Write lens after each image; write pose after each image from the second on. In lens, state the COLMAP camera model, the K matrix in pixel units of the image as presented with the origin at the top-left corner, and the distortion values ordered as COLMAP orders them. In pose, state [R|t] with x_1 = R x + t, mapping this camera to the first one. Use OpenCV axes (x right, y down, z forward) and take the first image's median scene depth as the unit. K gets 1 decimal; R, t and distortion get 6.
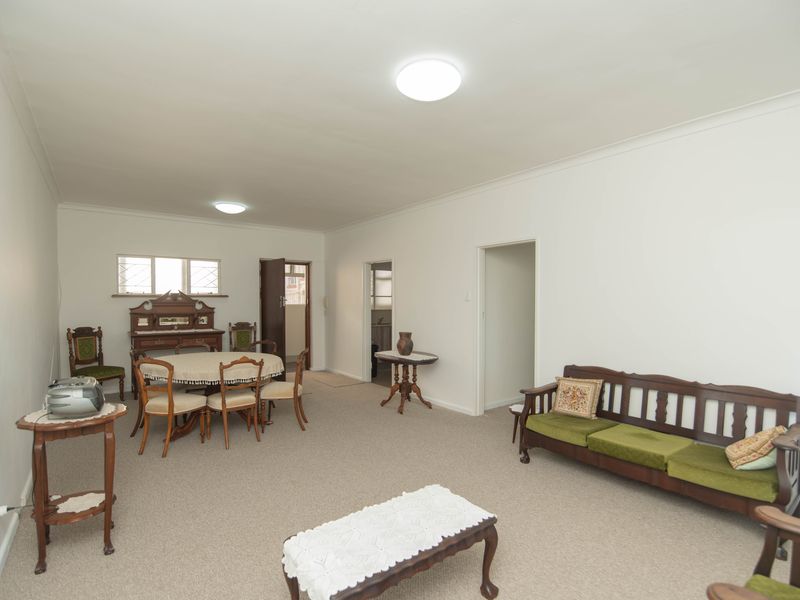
lens RADIAL K [[404.1, 0, 400.0], [0, 404.1, 306.6], [0, 0, 1]] dist [-0.003307, -0.010399]
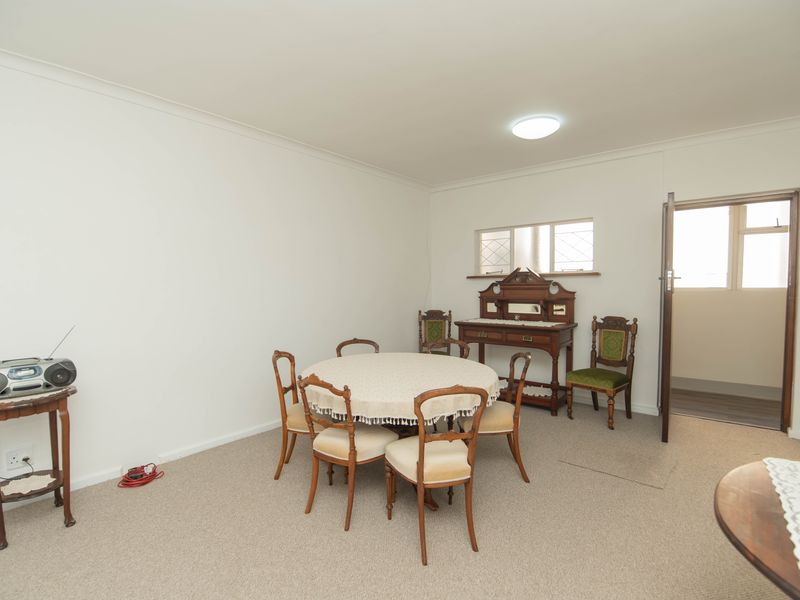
lens RADIAL K [[398.6, 0, 400.0], [0, 398.6, 300.0], [0, 0, 1]] dist [-0.000717, -0.024889]
pose [[0.212083, 0.031216, -0.976753, 0.130337], [-0.006857, 0.999513, 0.030454, -0.001954], [0.977228, 0.000239, 0.212193, 0.629557]]
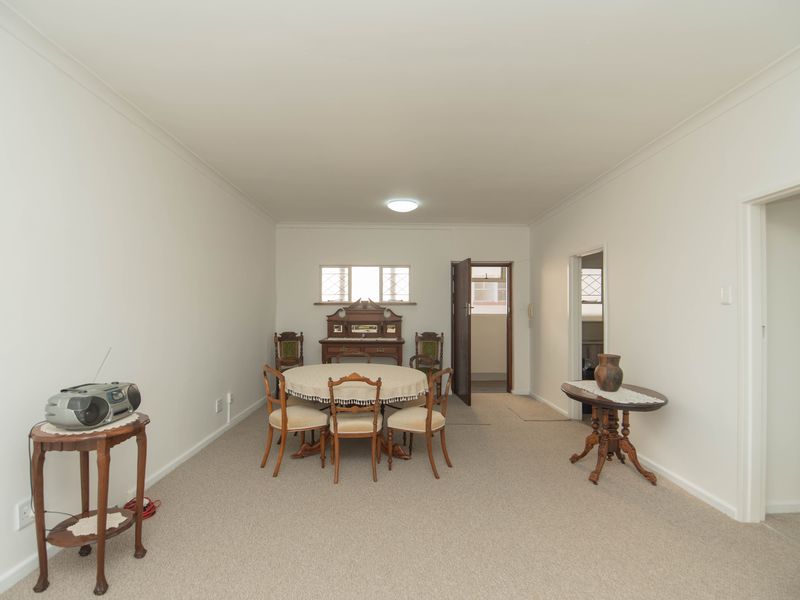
lens RADIAL K [[404.1, 0, 400.0], [0, 404.1, 306.6], [0, 0, 1]] dist [-0.003307, -0.010399]
pose [[0.807711, -0.006077, -0.589547, 0.106717], [-0.012153, 0.999563, -0.026954, 0.006859], [0.589453, 0.028936, 0.807284, 0.247110]]
